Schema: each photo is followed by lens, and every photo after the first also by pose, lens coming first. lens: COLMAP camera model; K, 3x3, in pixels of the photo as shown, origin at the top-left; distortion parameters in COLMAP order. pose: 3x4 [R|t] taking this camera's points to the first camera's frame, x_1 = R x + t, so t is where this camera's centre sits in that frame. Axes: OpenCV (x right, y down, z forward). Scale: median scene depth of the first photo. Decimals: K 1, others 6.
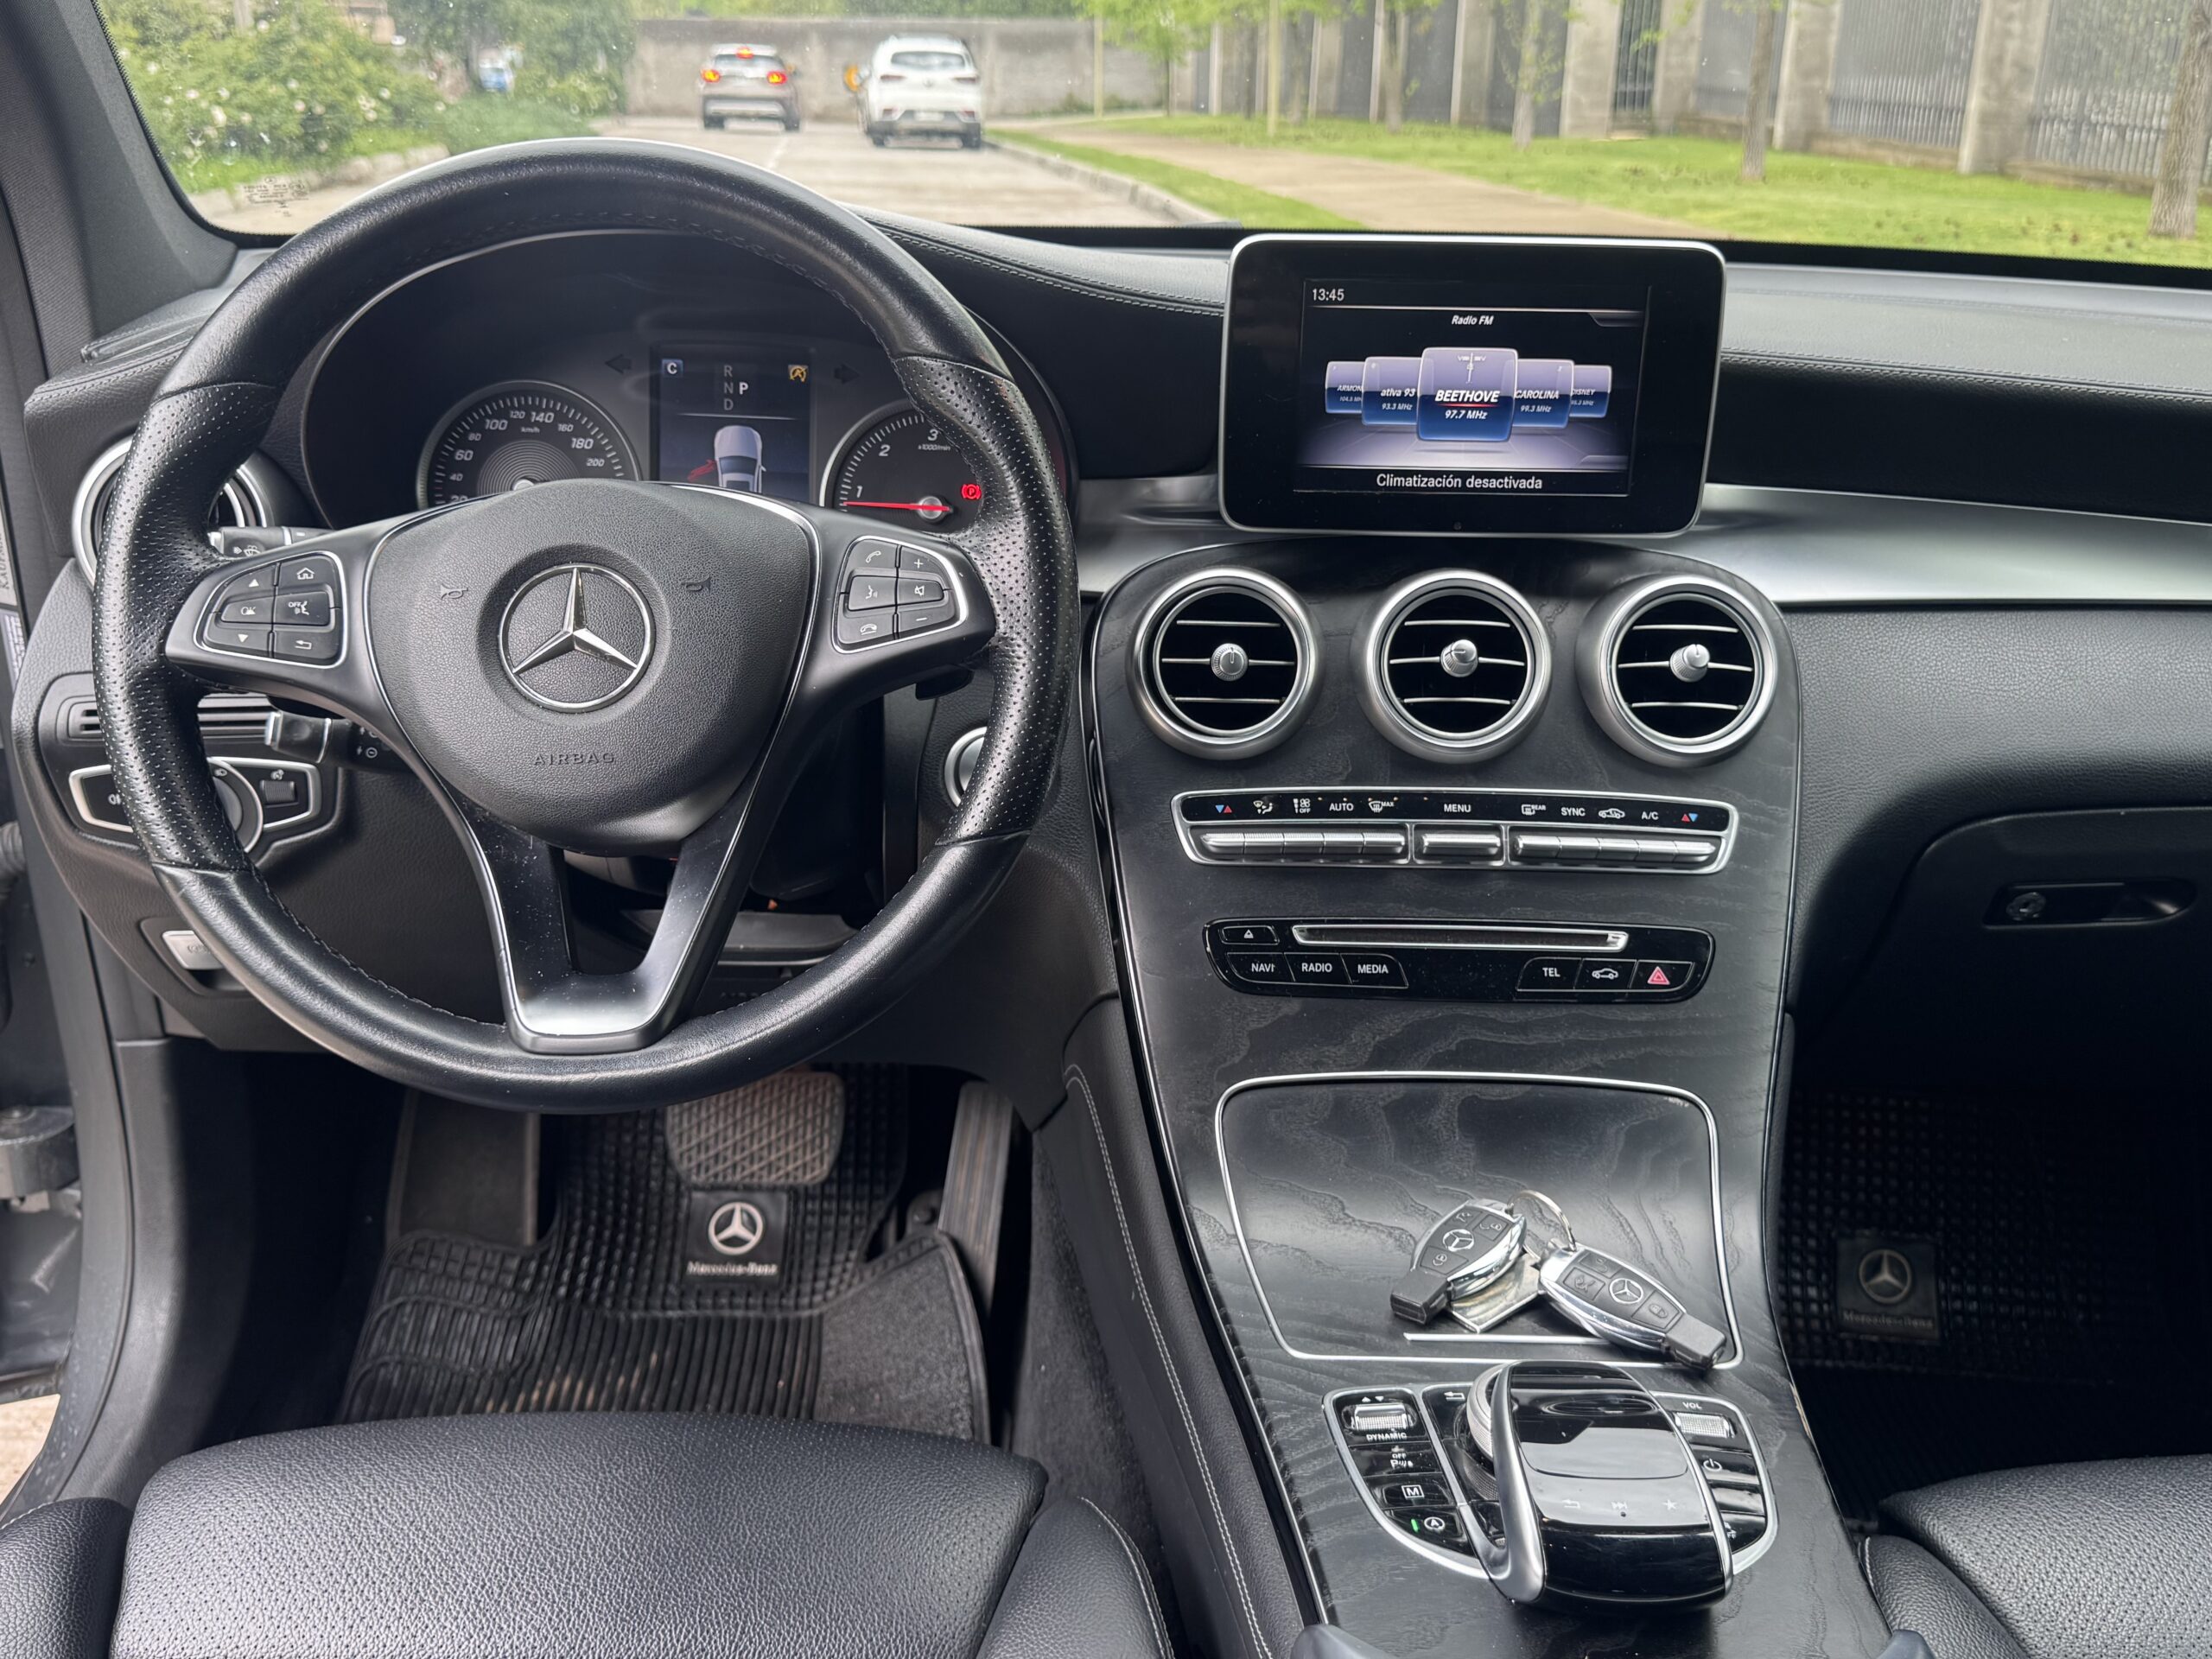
lens RADIAL K [[2016.1, 0, 1098.3], [0, 2016.1, 824.3], [0, 0, 1]] dist [0.006083, 0.000000]
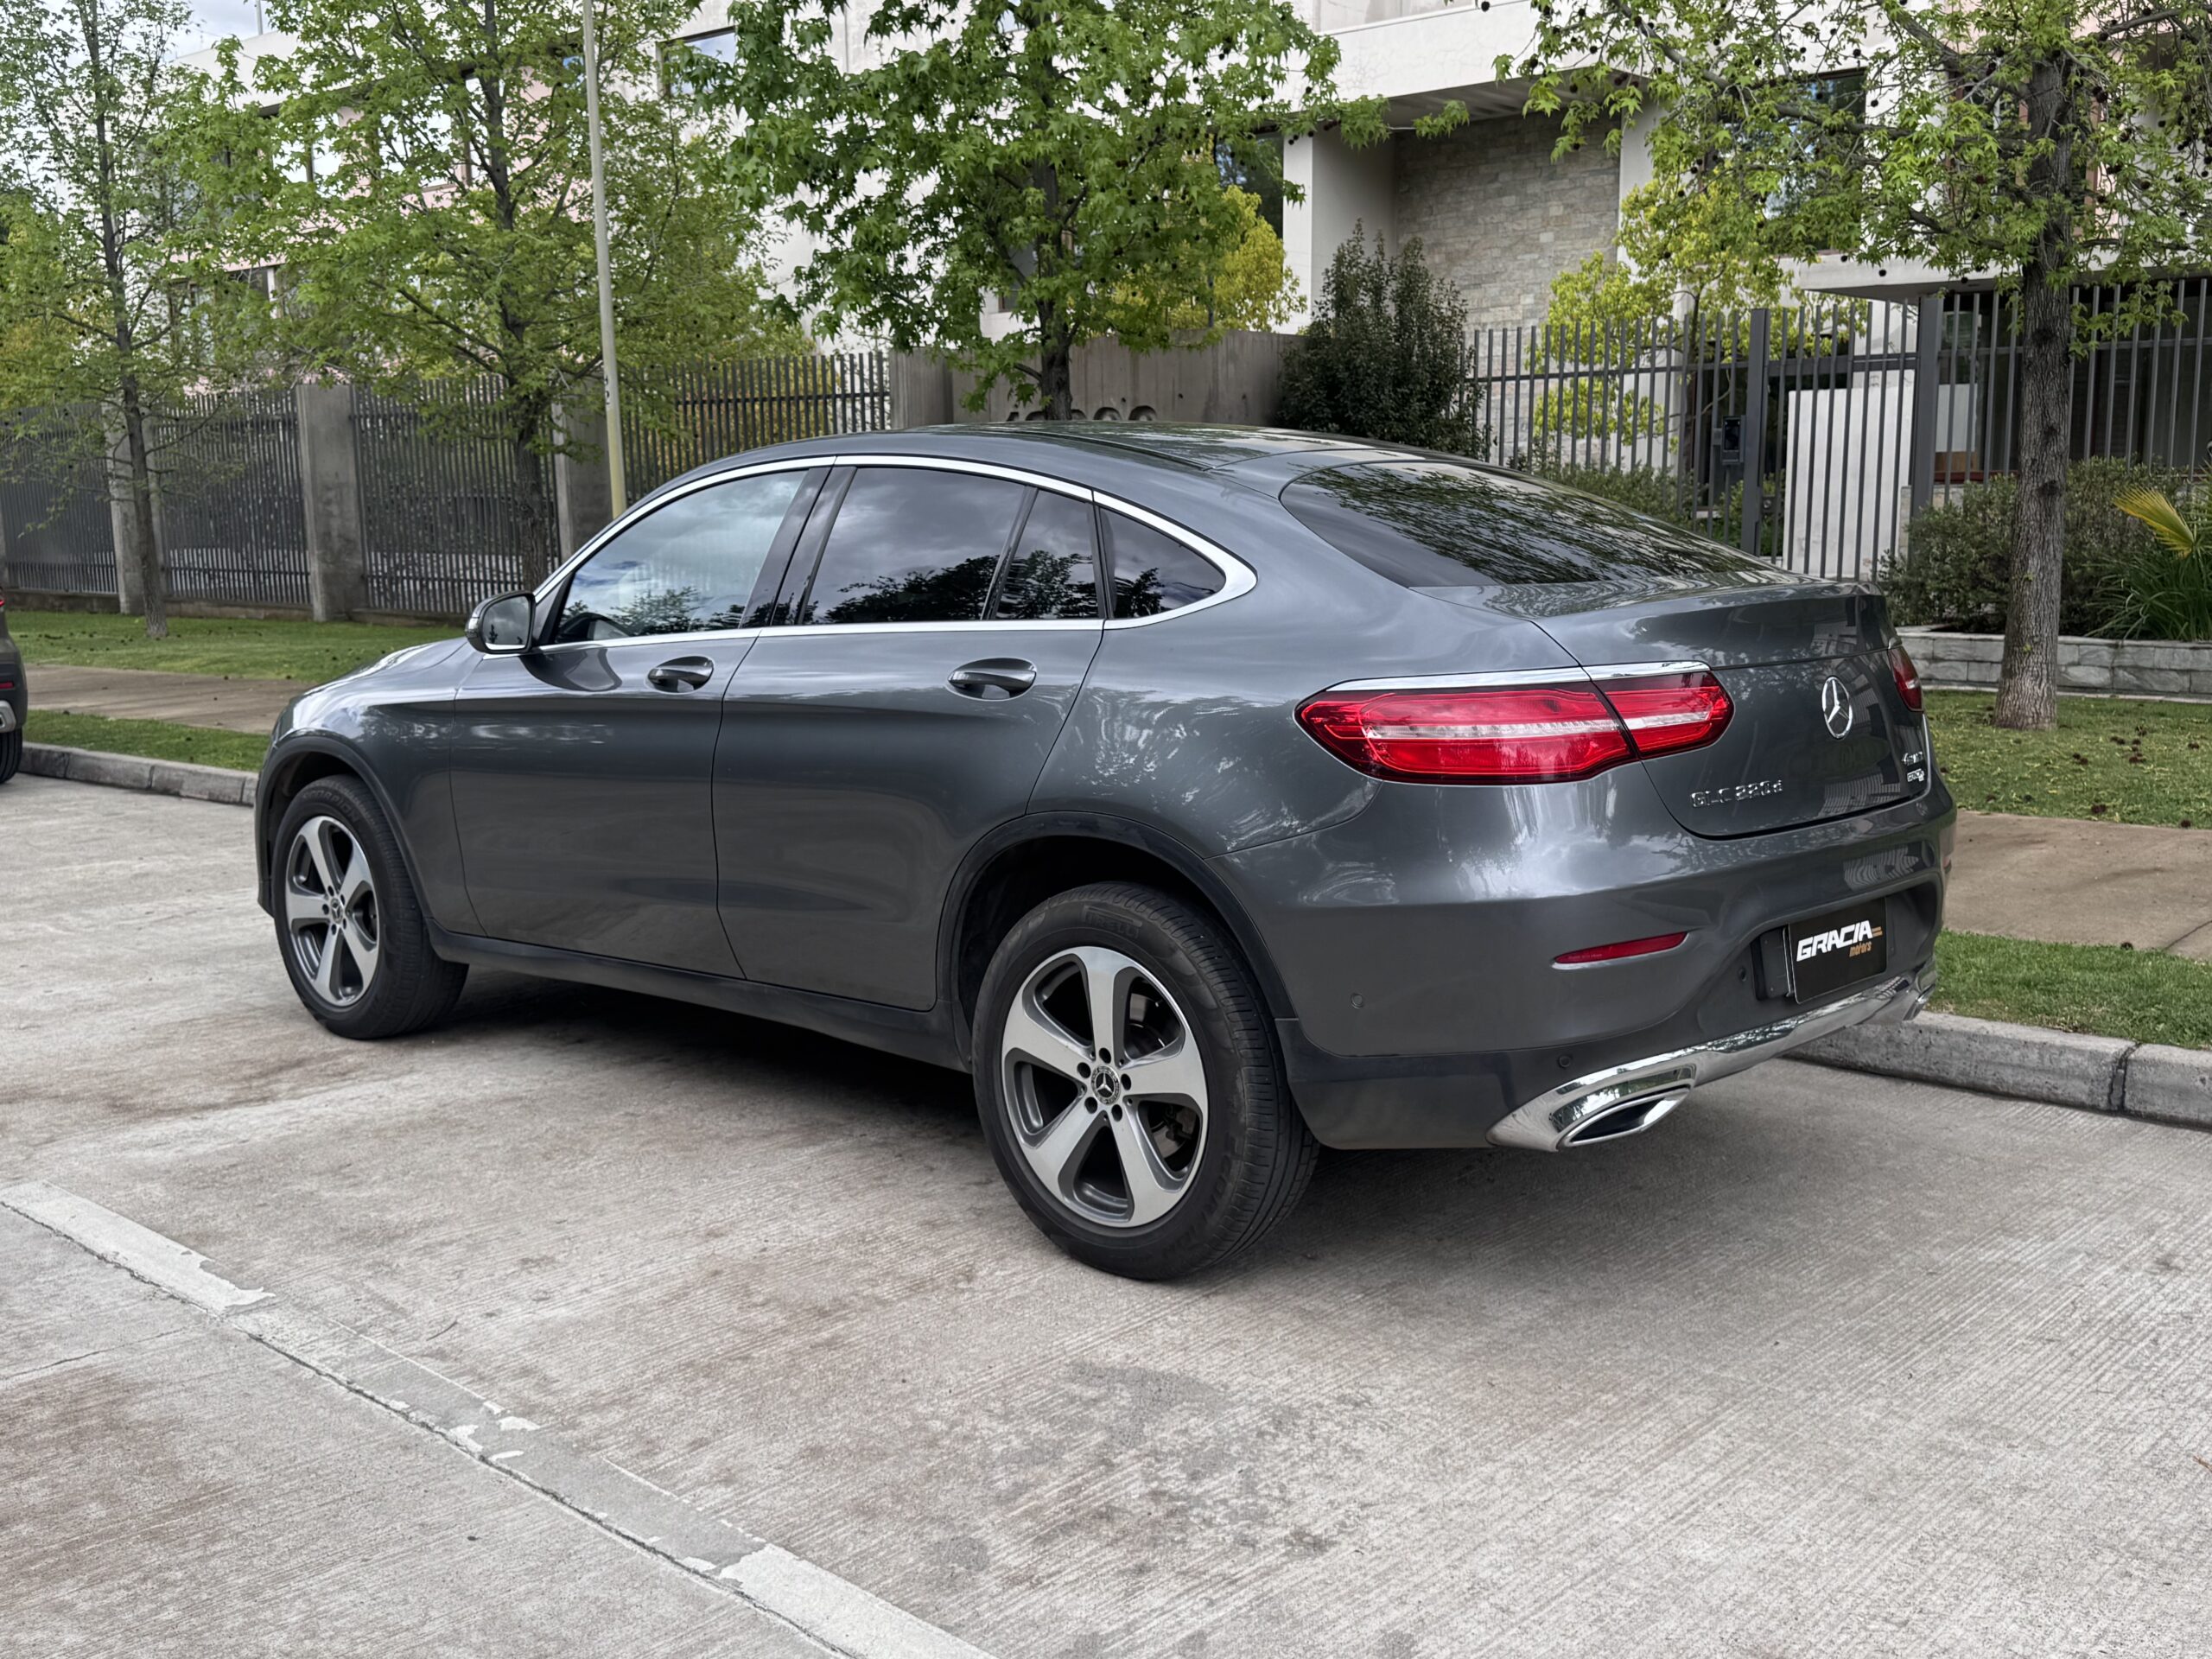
lens RADIAL K [[2114.4, 0, 1098.0], [0, 2114.4, 816.9], [0, 0, 1]] dist [0.051398, 0.000000]
pose [[0.688410, -0.129640, 0.713642, -3.351049], [0.284979, 0.953117, -0.101761, 1.078881], [-0.666992, 0.273426, 0.693080, -3.376001]]
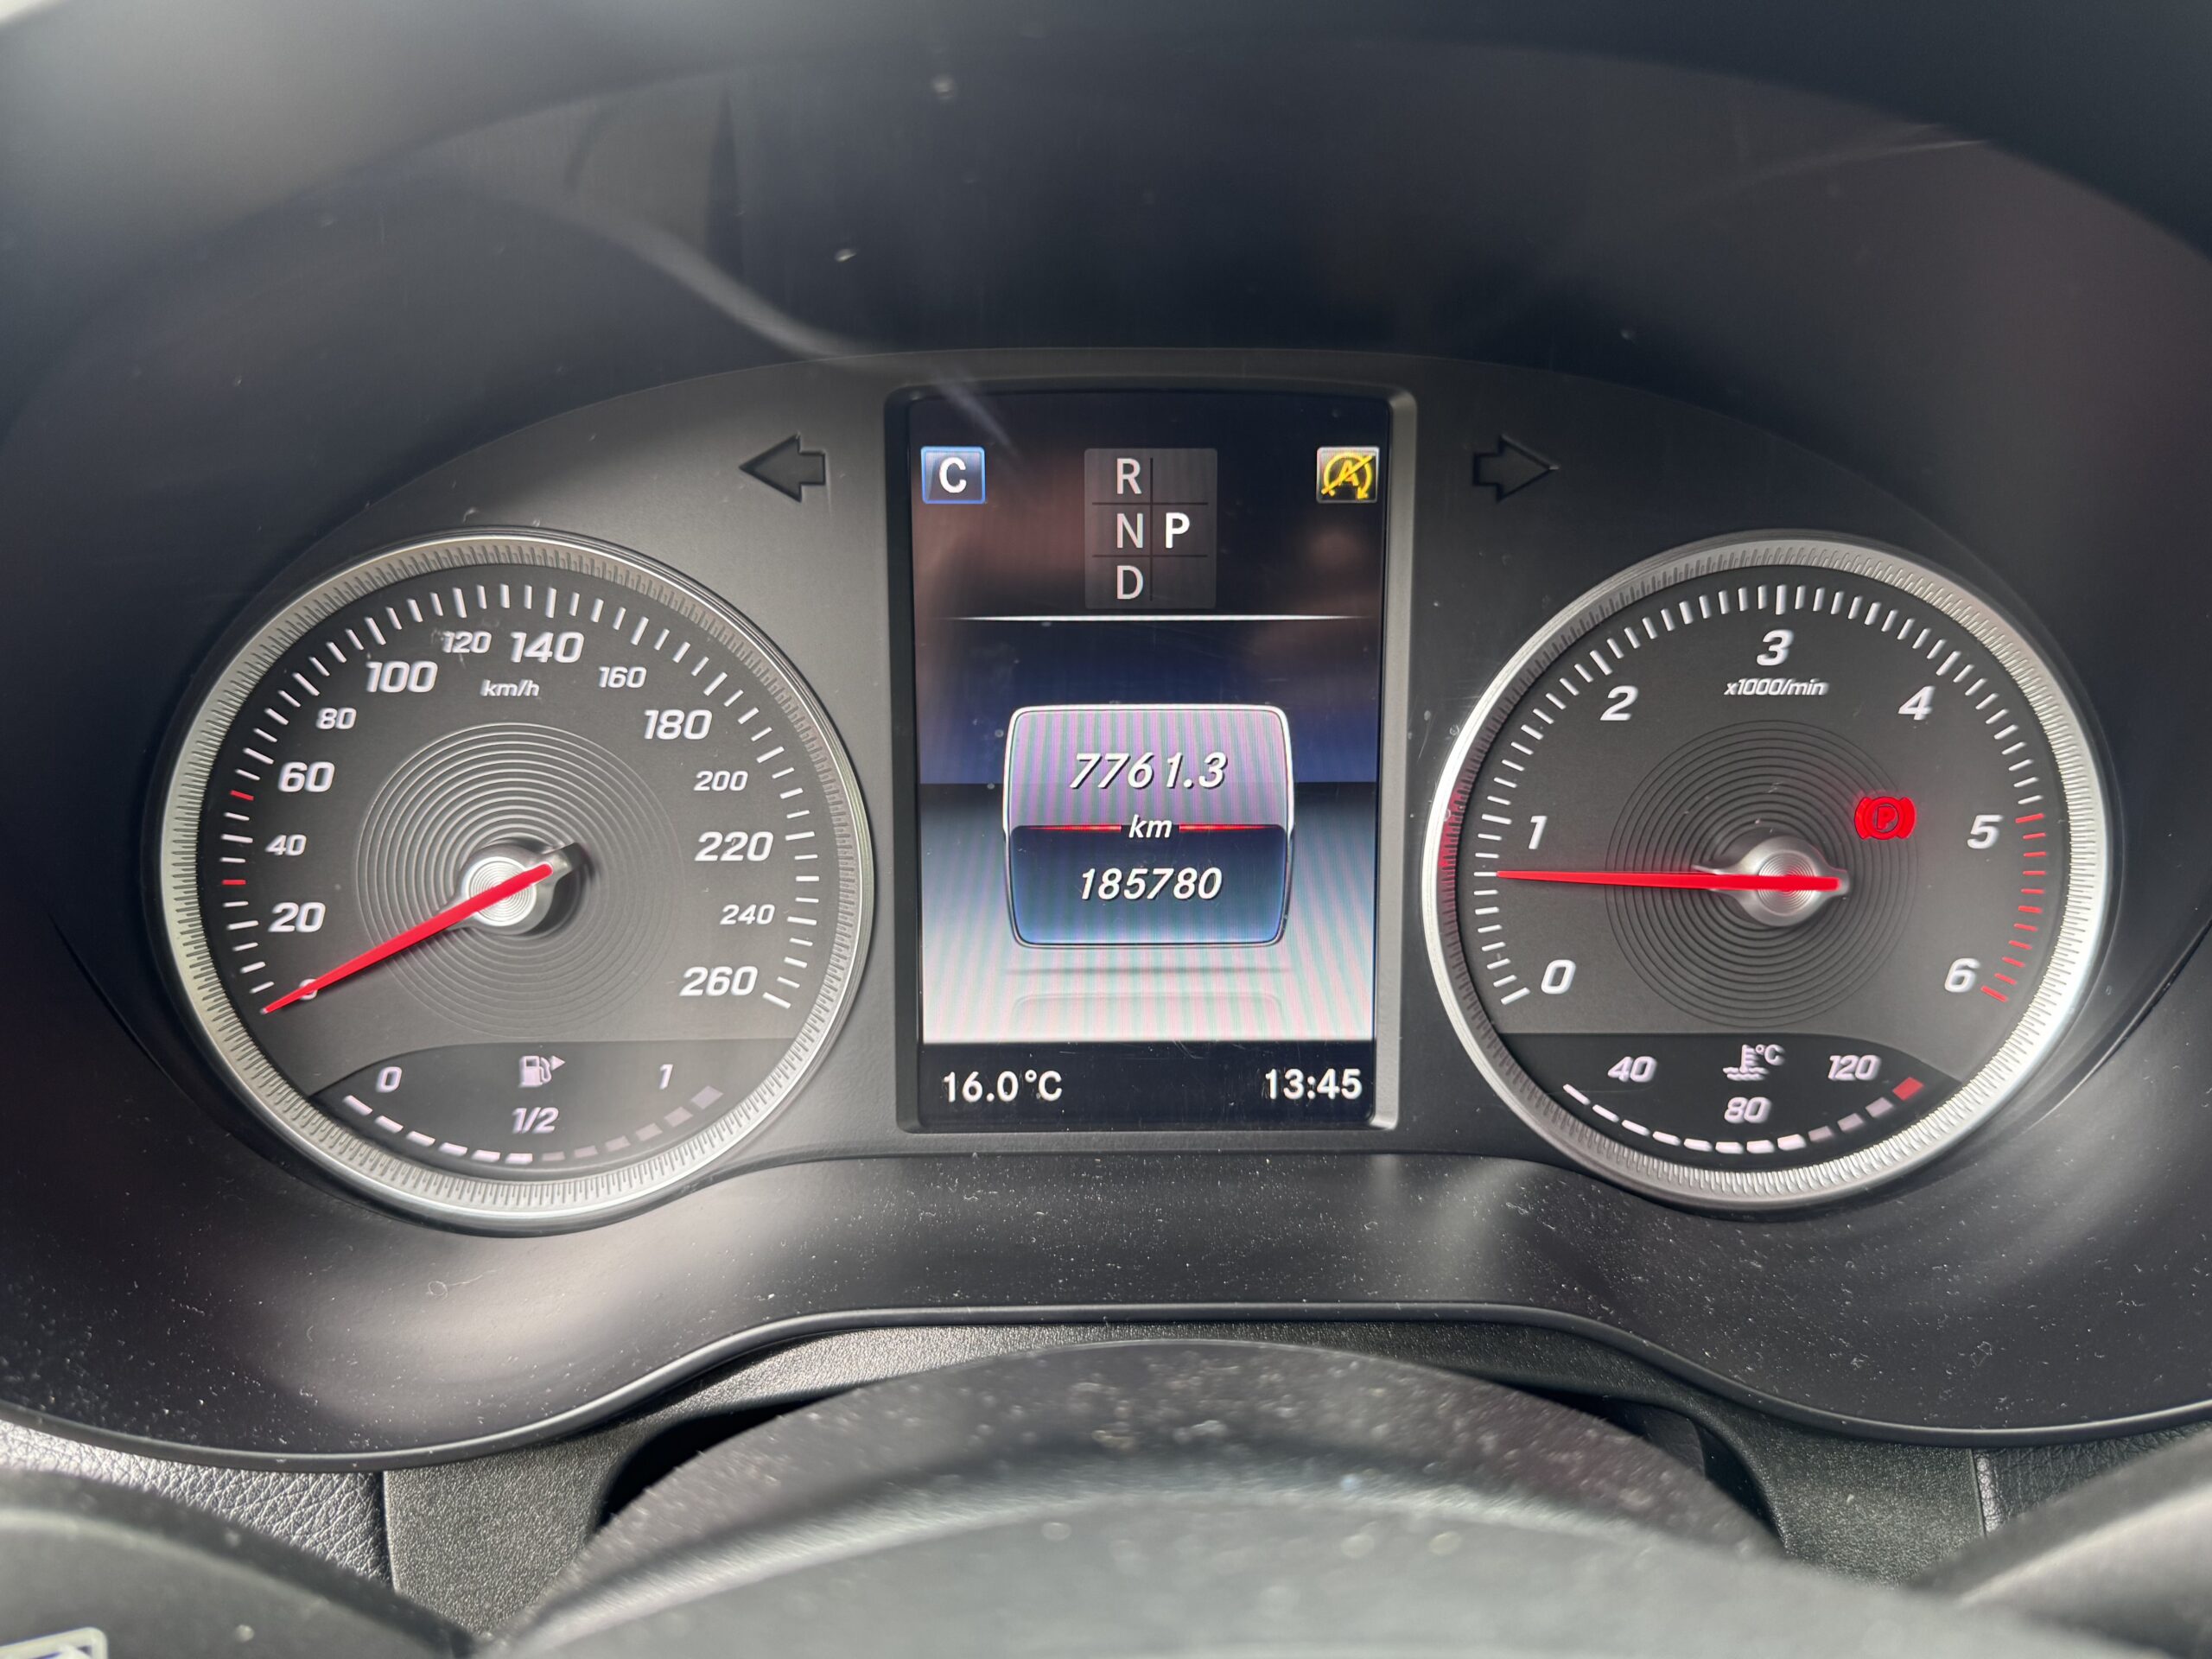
lens RADIAL K [[1650.1, 0, 1099.9], [0, 1650.1, 815.6], [0, 0, 1]] dist [0.017789, -0.035814]
pose [[0.999330, -0.036555, -0.001744, -0.189706], [0.036595, 0.998550, 0.039481, -0.182556], [0.000298, -0.039518, 0.999219, 0.739966]]
